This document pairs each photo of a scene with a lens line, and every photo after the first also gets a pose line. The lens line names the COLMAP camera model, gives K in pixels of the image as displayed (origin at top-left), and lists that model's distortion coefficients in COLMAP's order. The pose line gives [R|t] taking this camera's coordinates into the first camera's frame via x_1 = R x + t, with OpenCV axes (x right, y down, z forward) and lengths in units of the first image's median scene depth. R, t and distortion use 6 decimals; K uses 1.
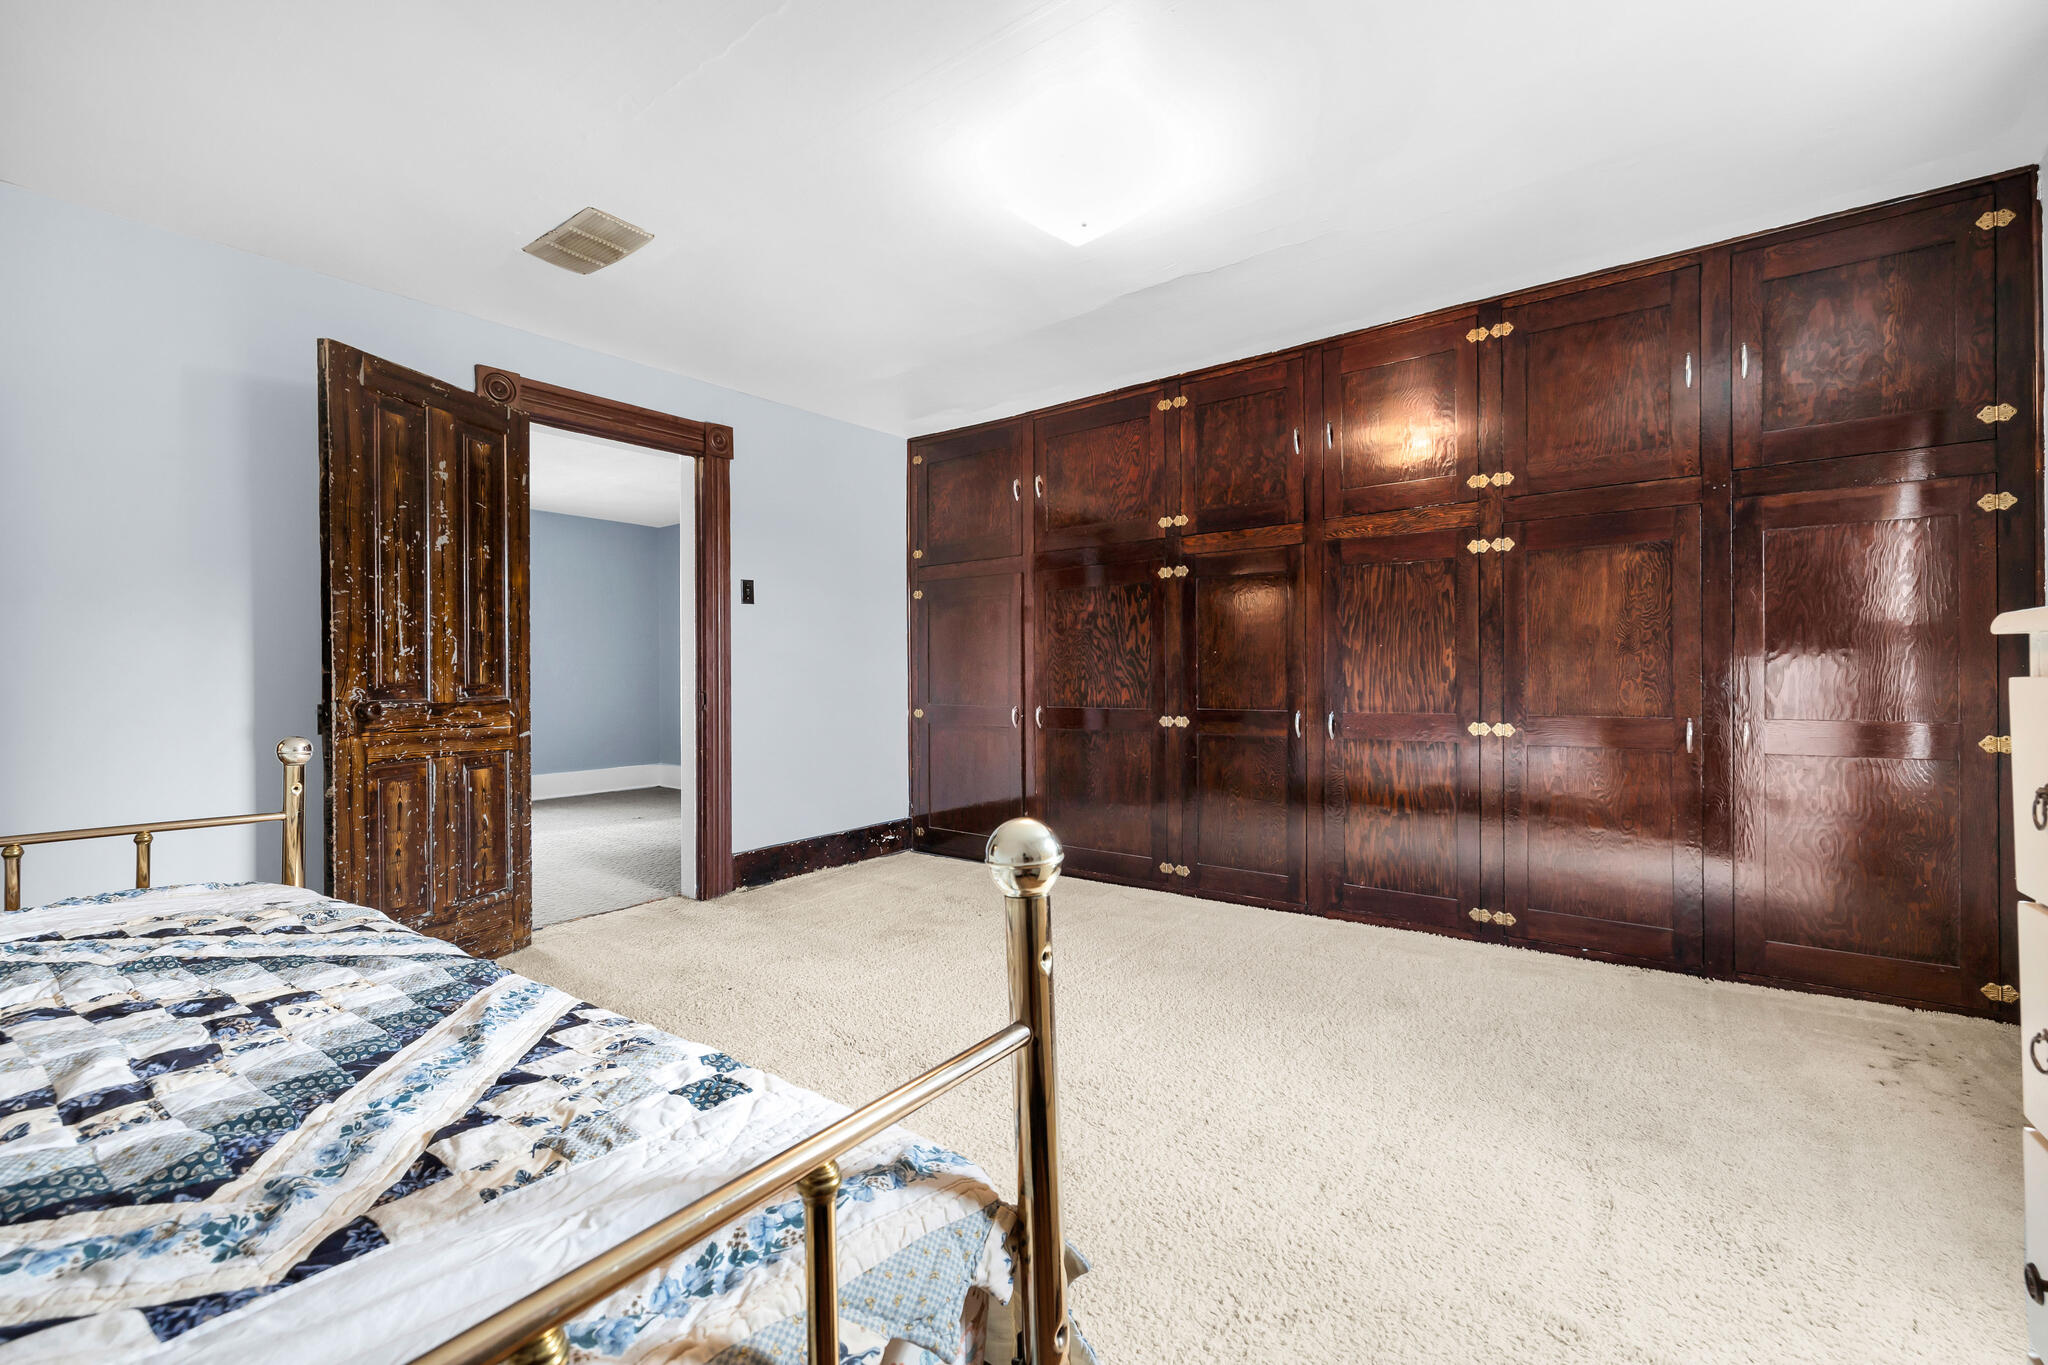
lens RADIAL K [[862.9, 0, 1027.5], [0, 862.9, 680.5], [0, 0, 1]] dist [-0.002296, 0.000961]
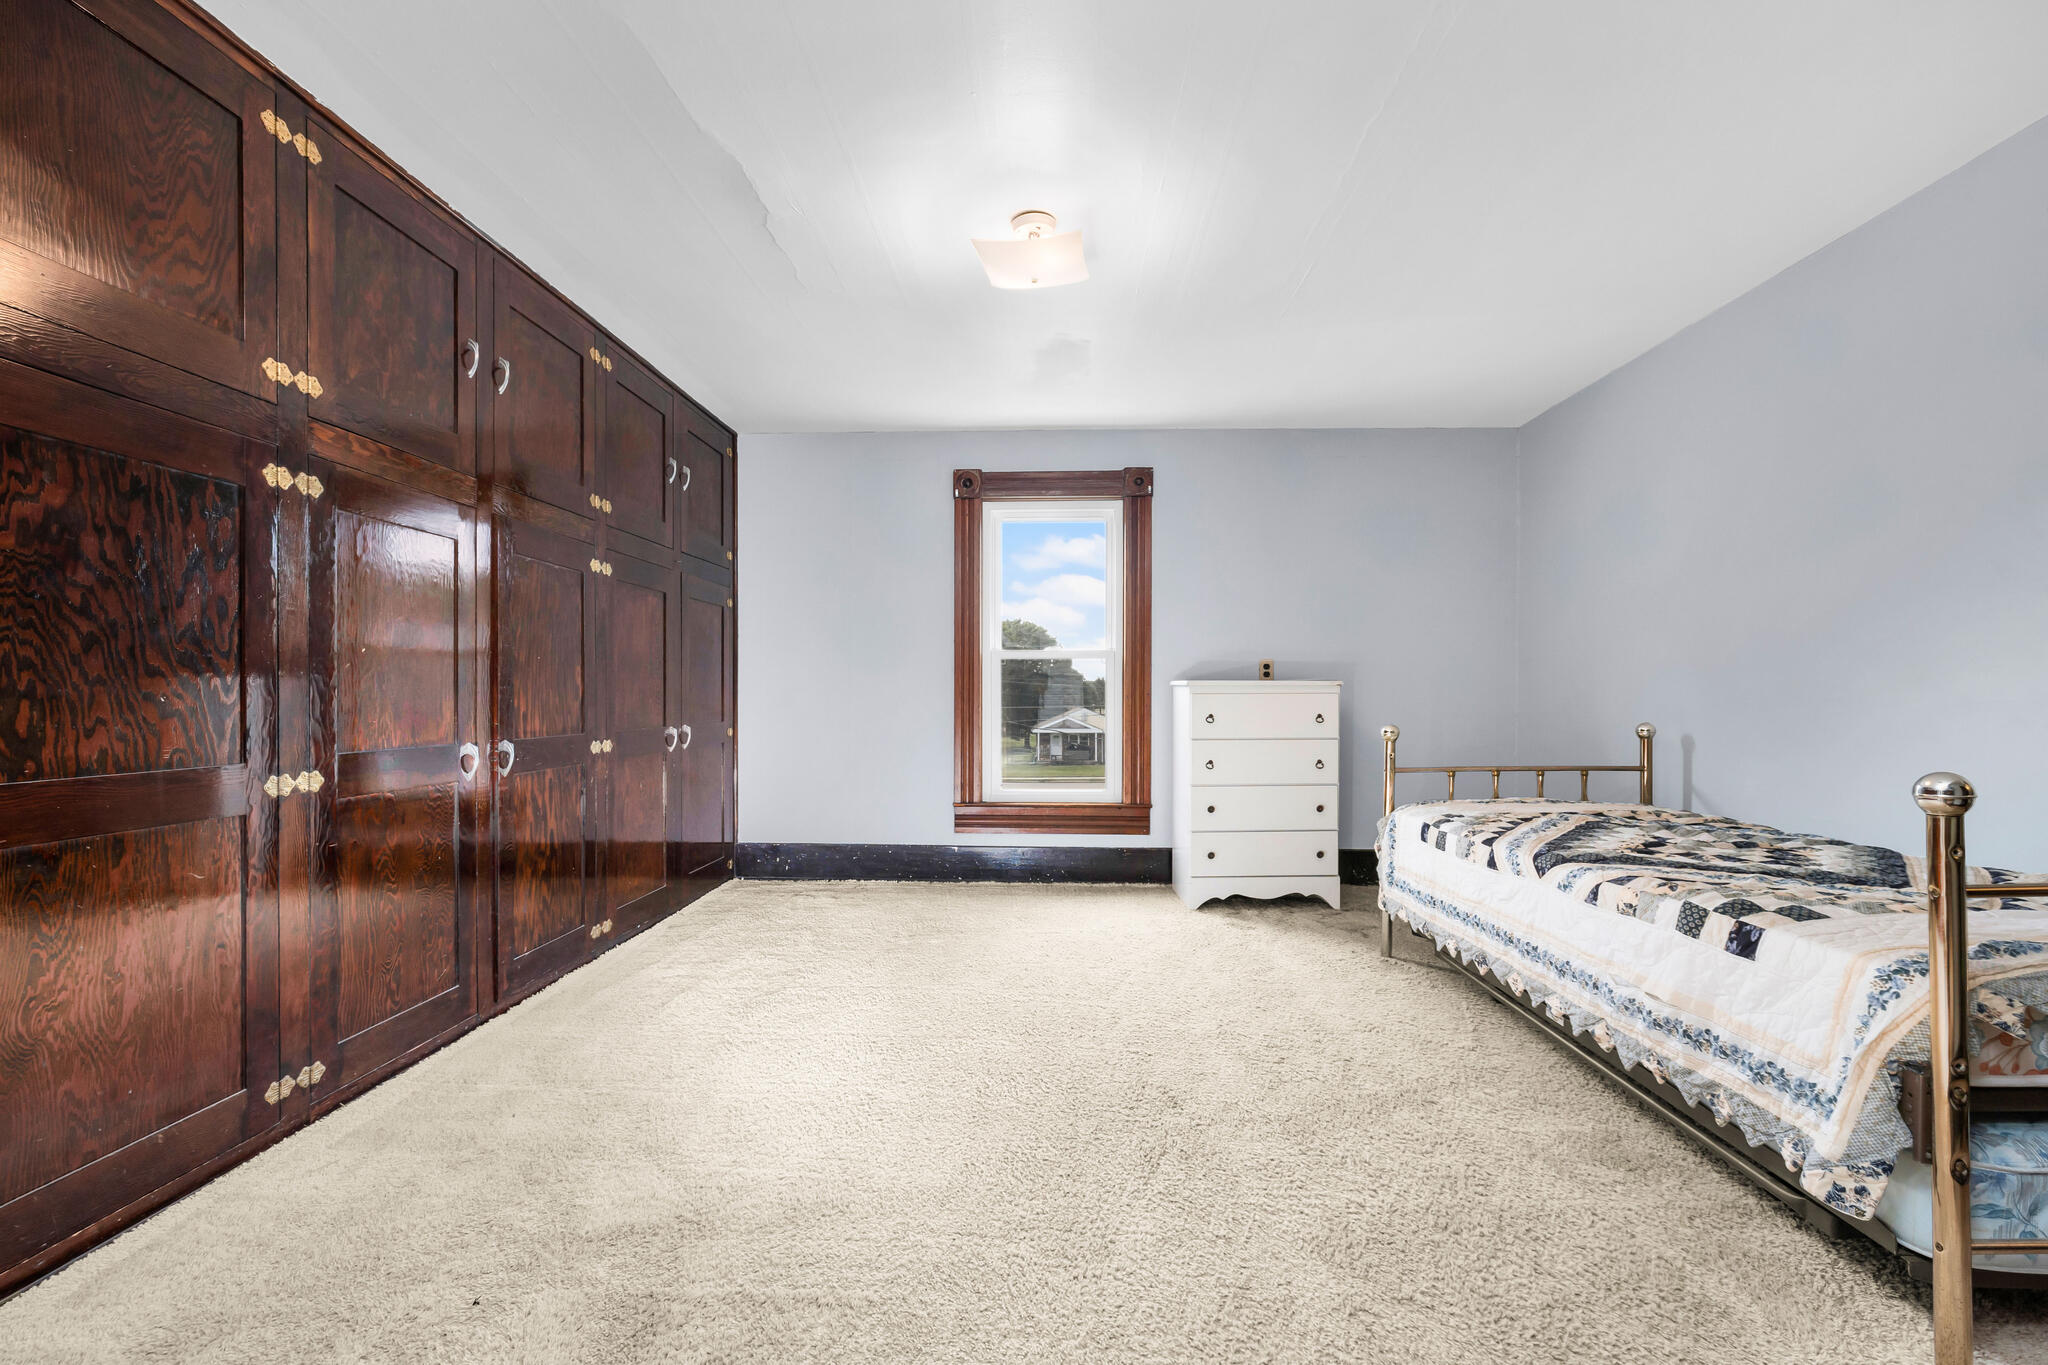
lens RADIAL K [[862.9, 0, 1030.9], [0, 862.9, 694.8], [0, 0, 1]] dist [-0.002296, 0.000961]
pose [[-0.573545, -0.000033, 0.819174, -0.479958], [-0.000421, 1.000000, -0.000255, -0.003922], [-0.819174, -0.000491, -0.573545, 0.946342]]
